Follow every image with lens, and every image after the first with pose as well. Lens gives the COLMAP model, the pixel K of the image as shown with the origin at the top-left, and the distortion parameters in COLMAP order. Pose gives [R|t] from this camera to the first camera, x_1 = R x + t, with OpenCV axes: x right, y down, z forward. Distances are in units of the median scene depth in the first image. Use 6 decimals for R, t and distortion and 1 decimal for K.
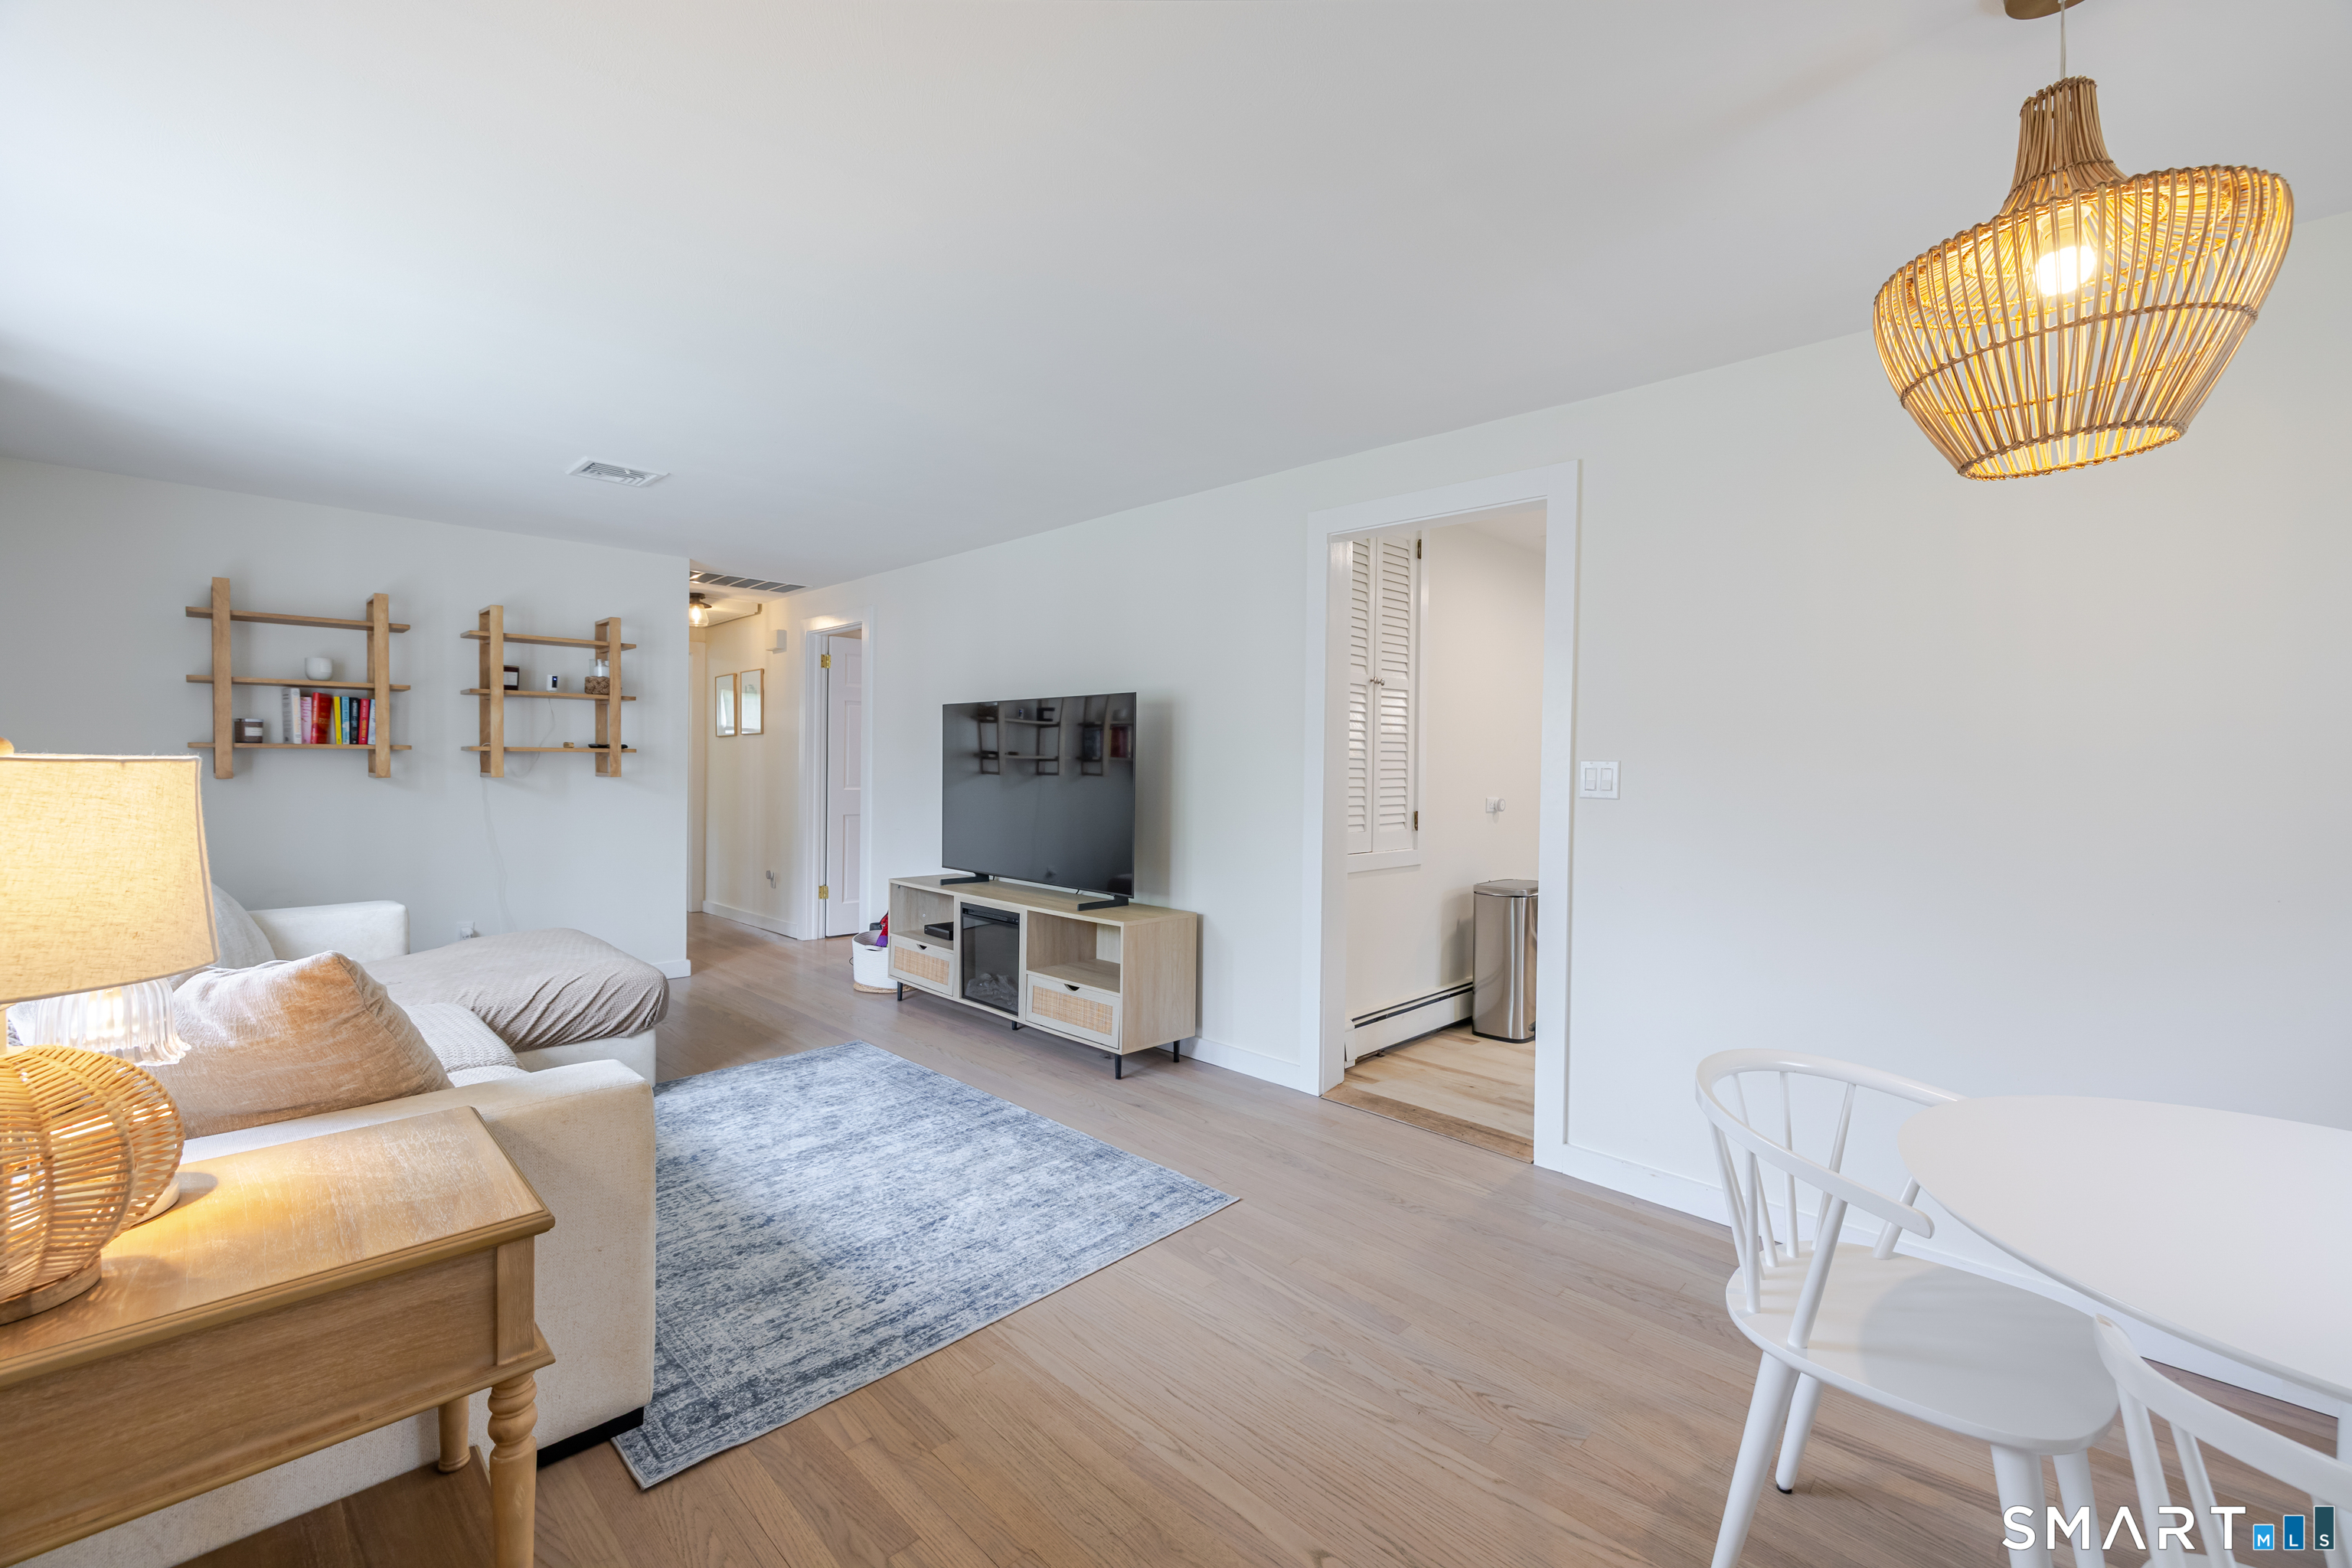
lens RADIAL K [[982.3, 0, 1172.1], [0, 982.3, 778.8], [0, 0, 1]] dist [-0.000037, -0.000335]
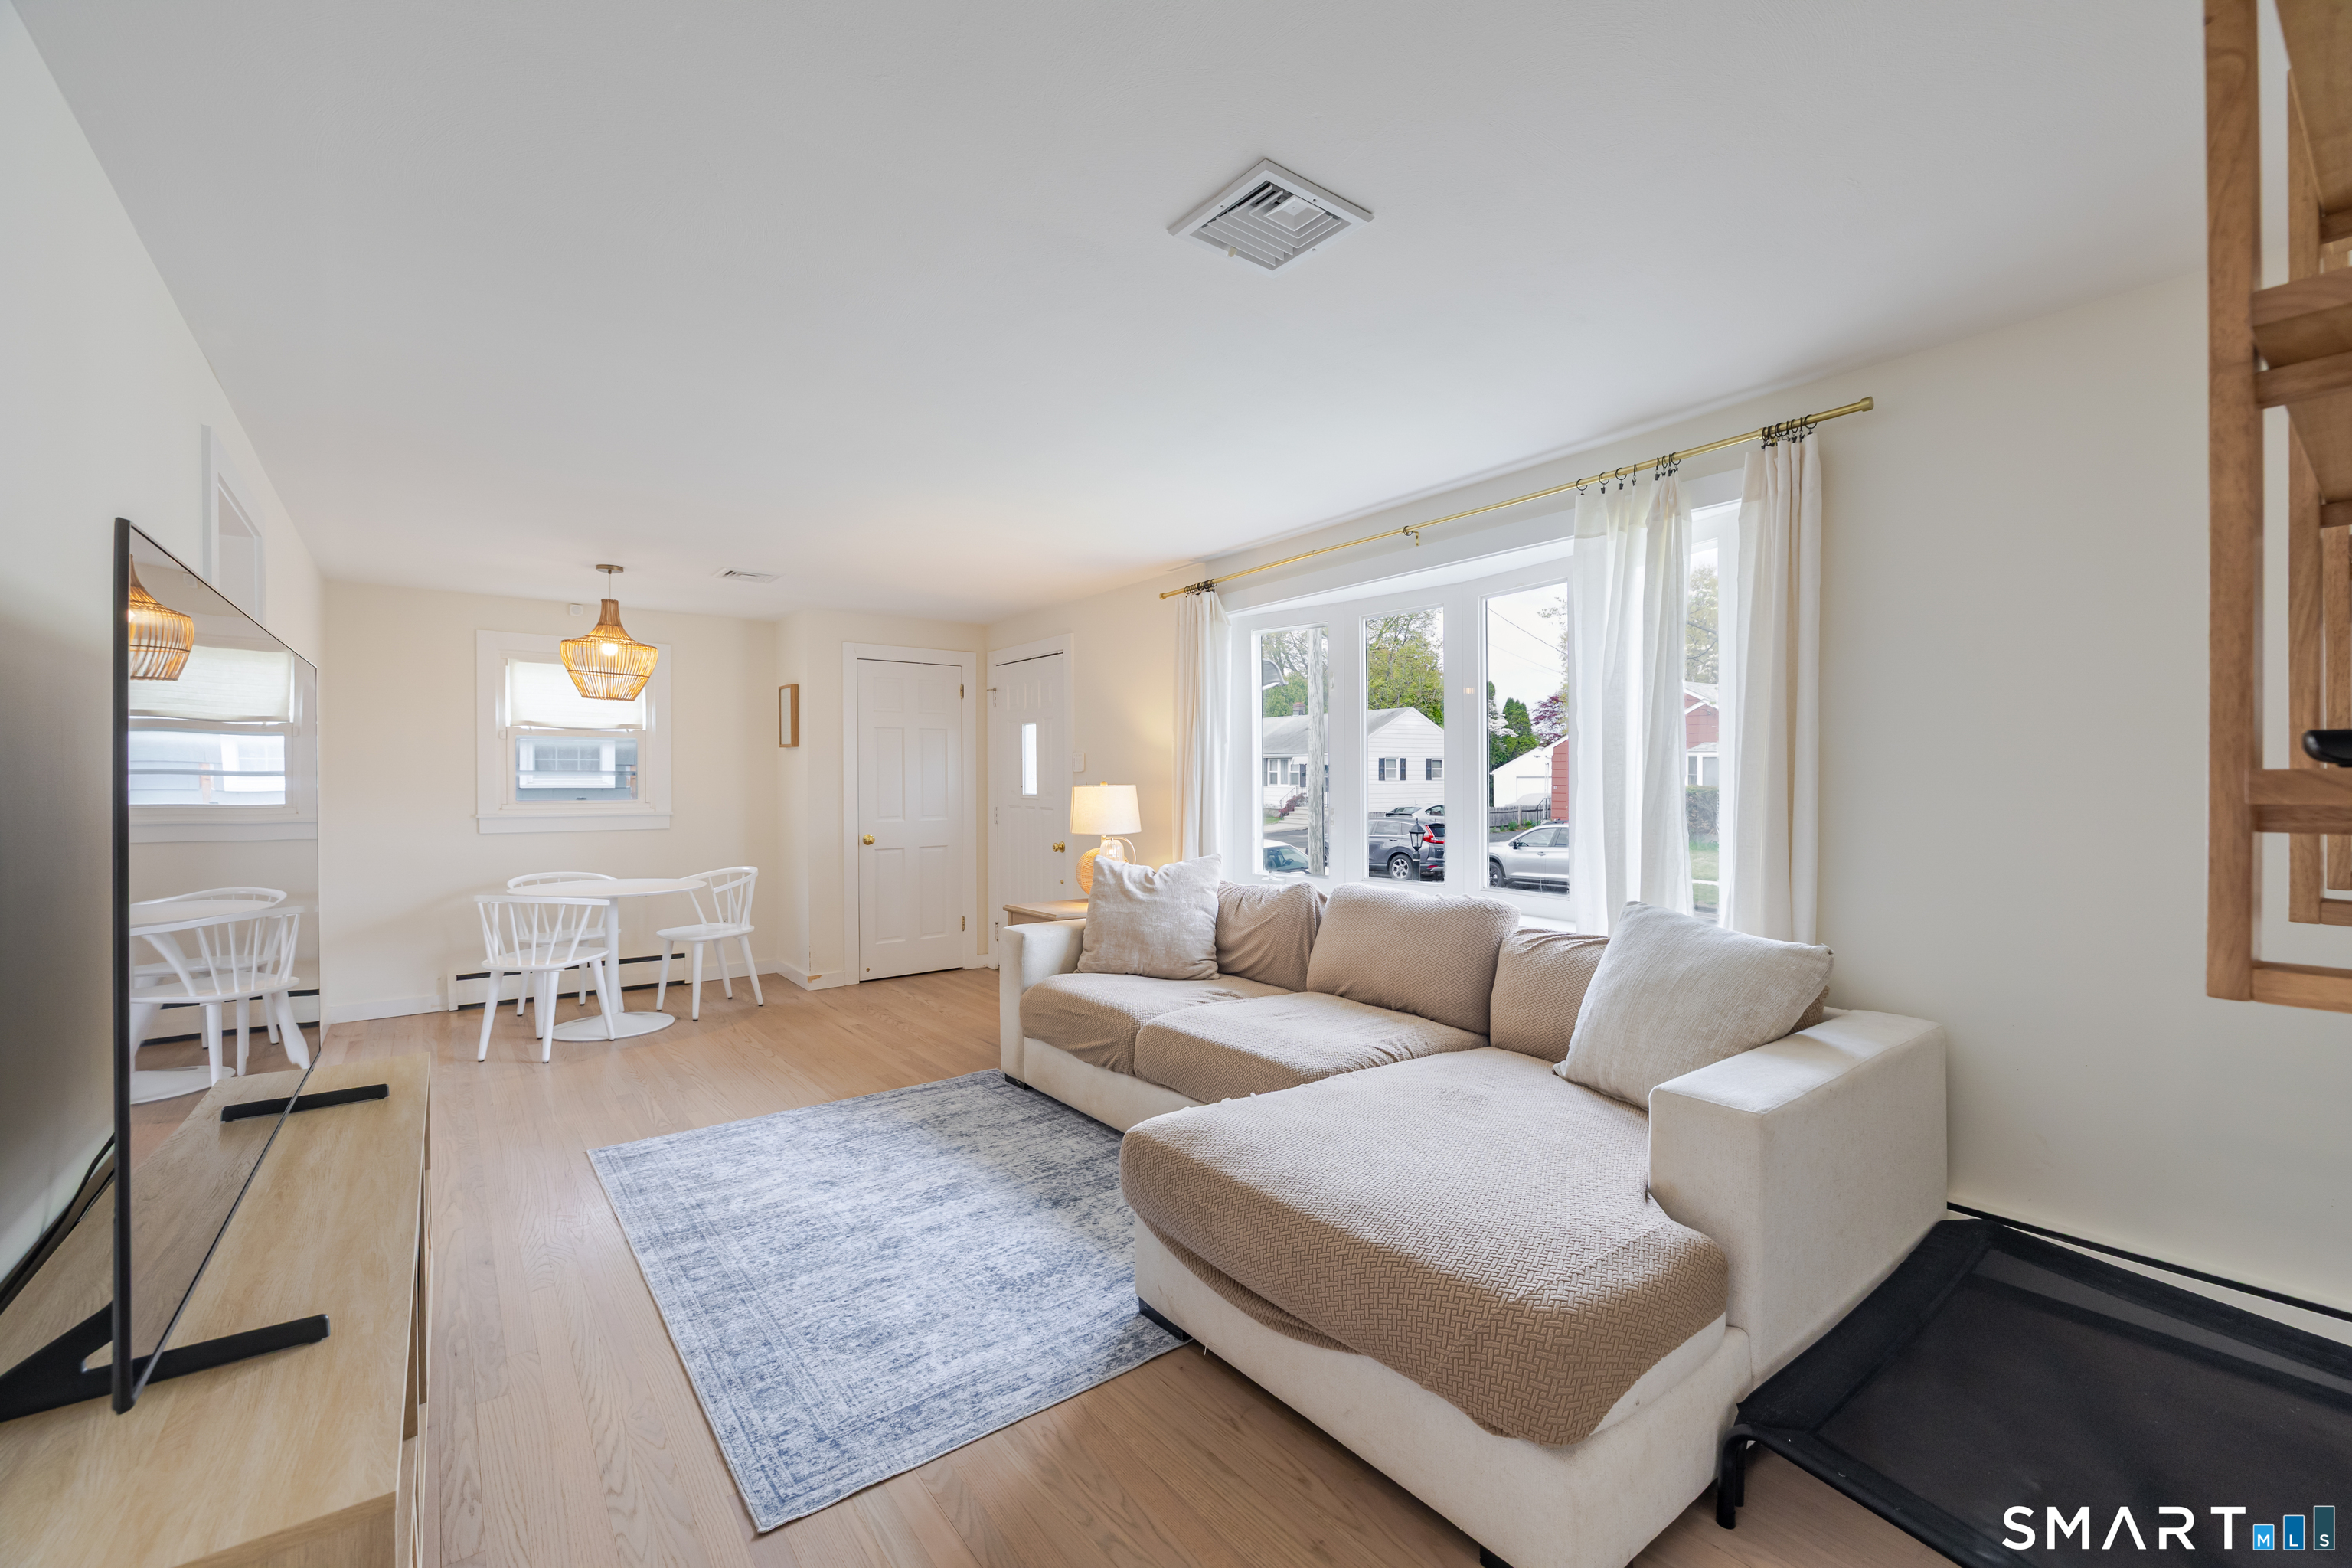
lens RADIAL K [[982.3, 0, 1172.1], [0, 982.3, 778.8], [0, 0, 1]] dist [-0.000037, -0.000335]
pose [[-0.989181, -0.003730, 0.146653, -0.602754], [-0.000609, 0.999773, 0.021320, -0.041591], [-0.146699, 0.021000, -0.988958, 1.529091]]
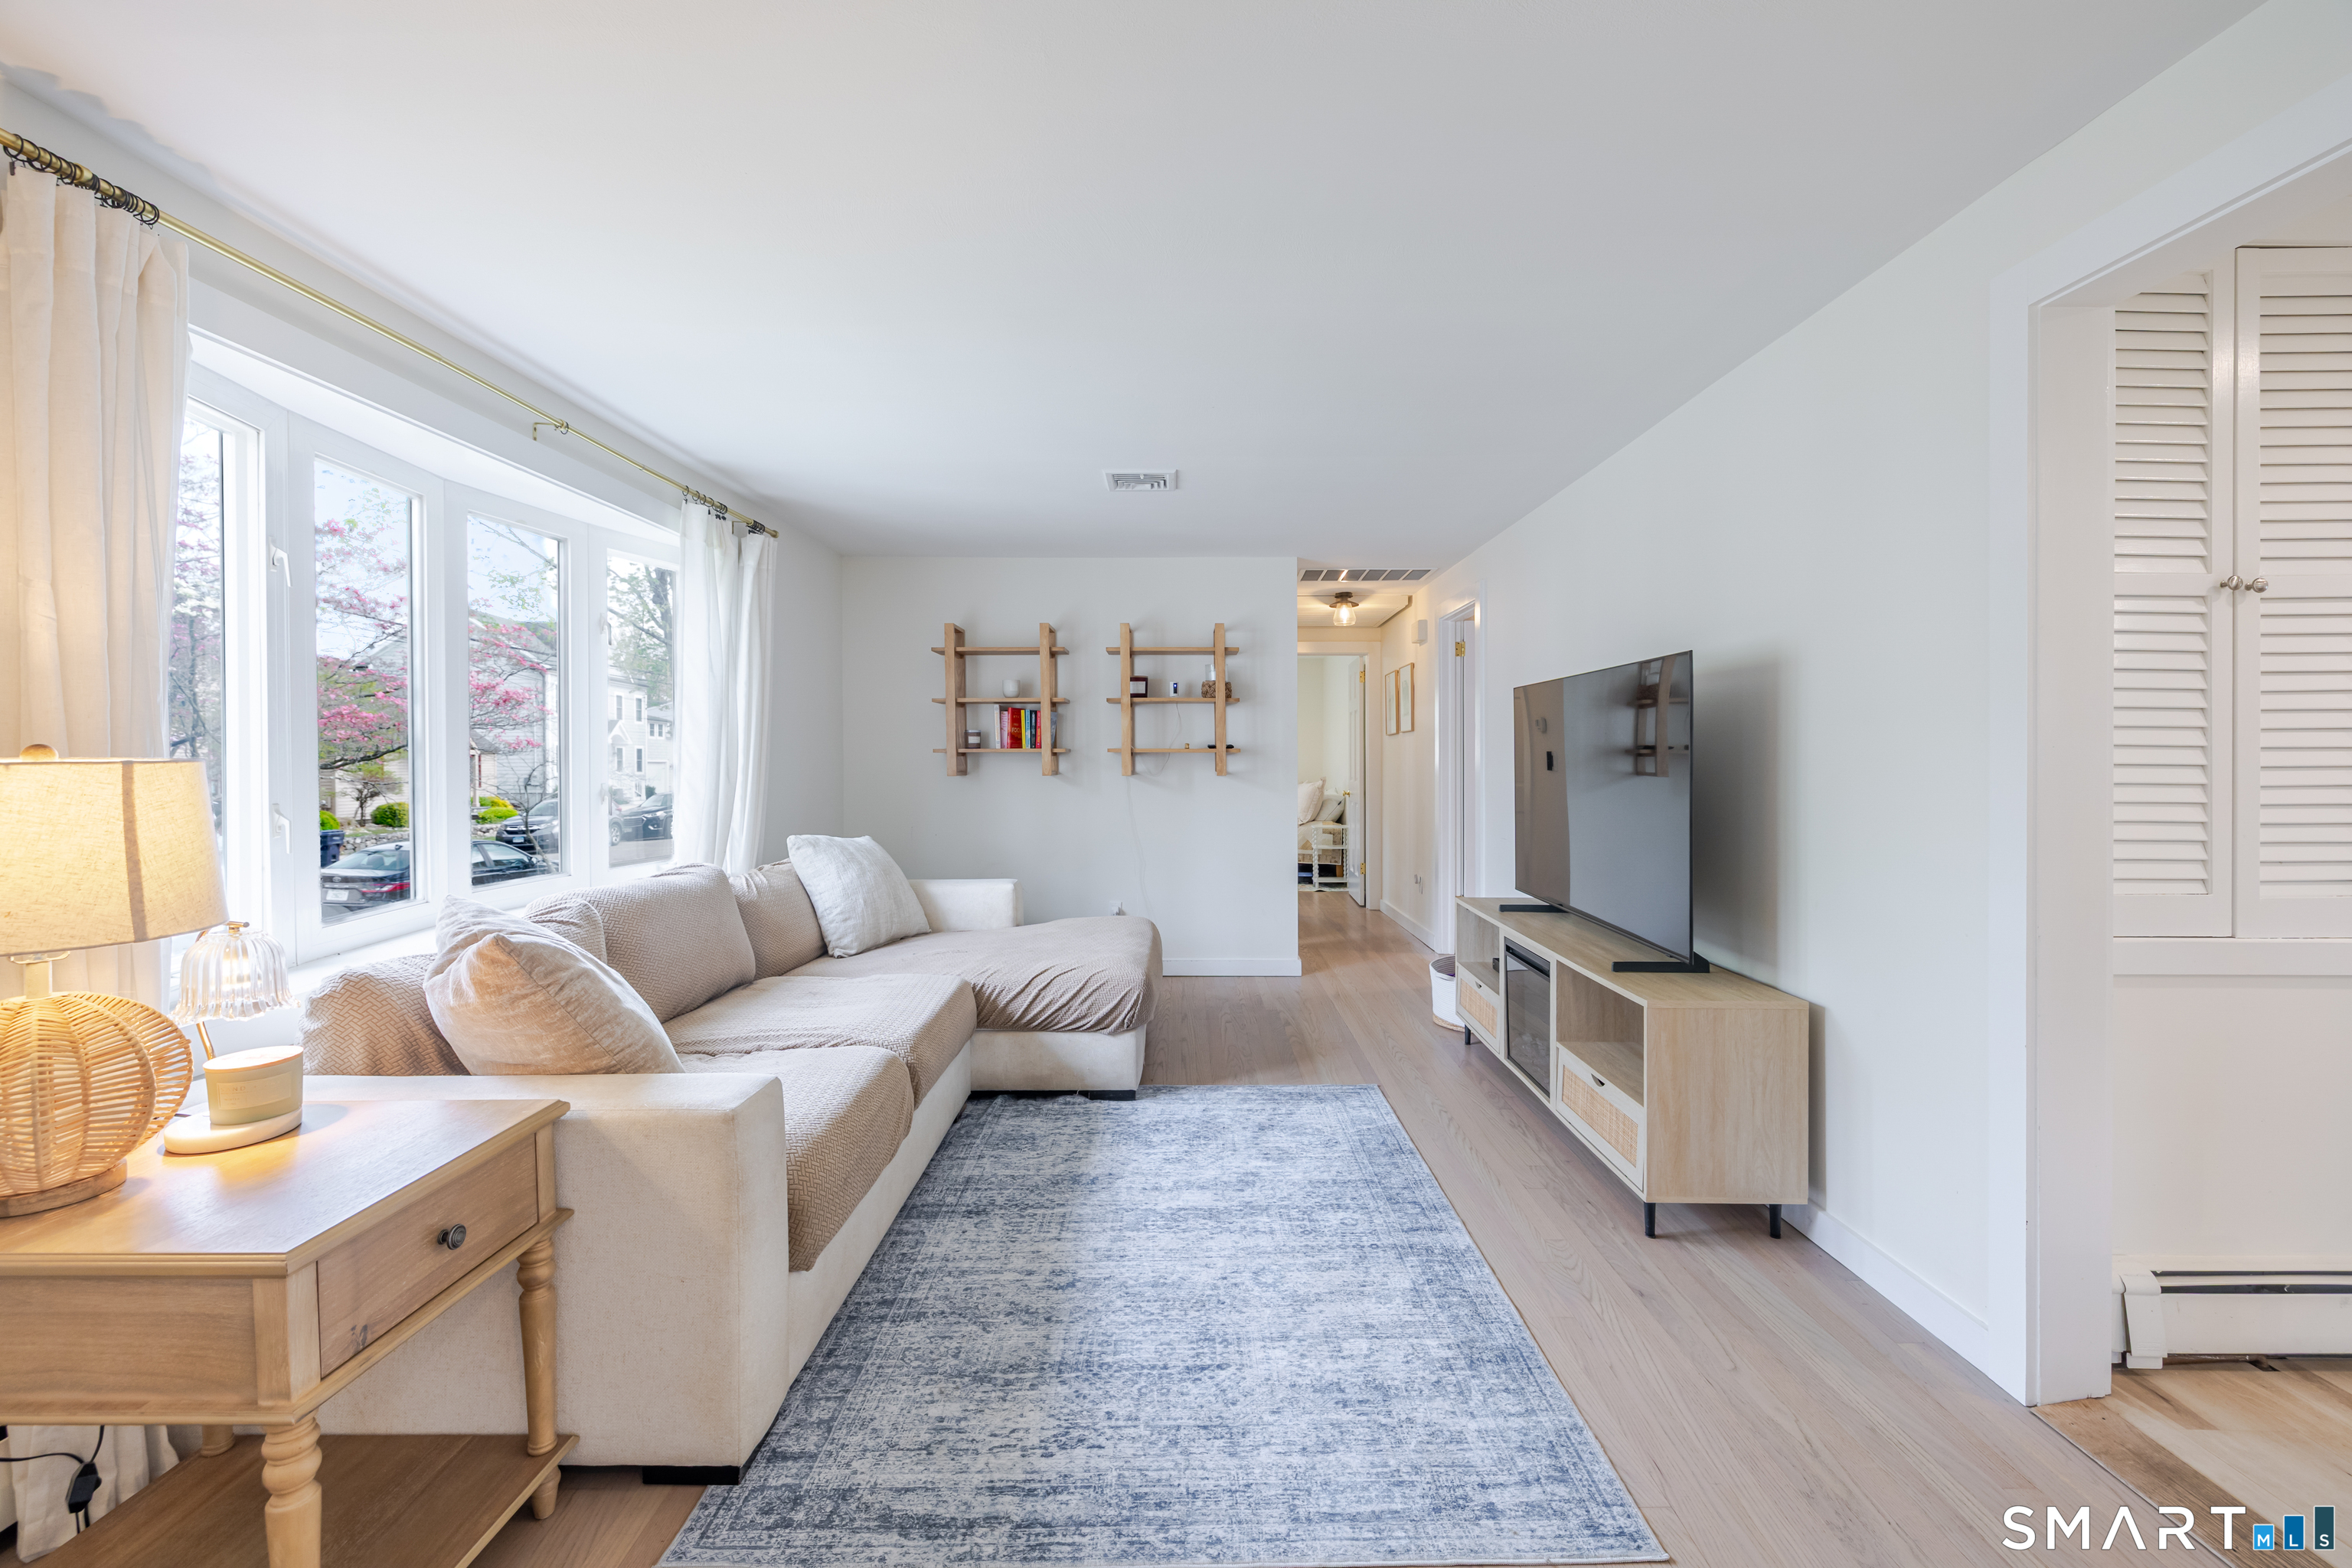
lens RADIAL K [[985.4, 0, 1183.0], [0, 985.4, 762.4], [0, 0, 1]] dist [-0.000436, 0.000297]
pose [[0.704475, -0.005532, -0.709707, 0.197477], [-0.005052, 0.999905, -0.012808, -0.003182], [0.709711, 0.012608, 0.704380, 0.308647]]
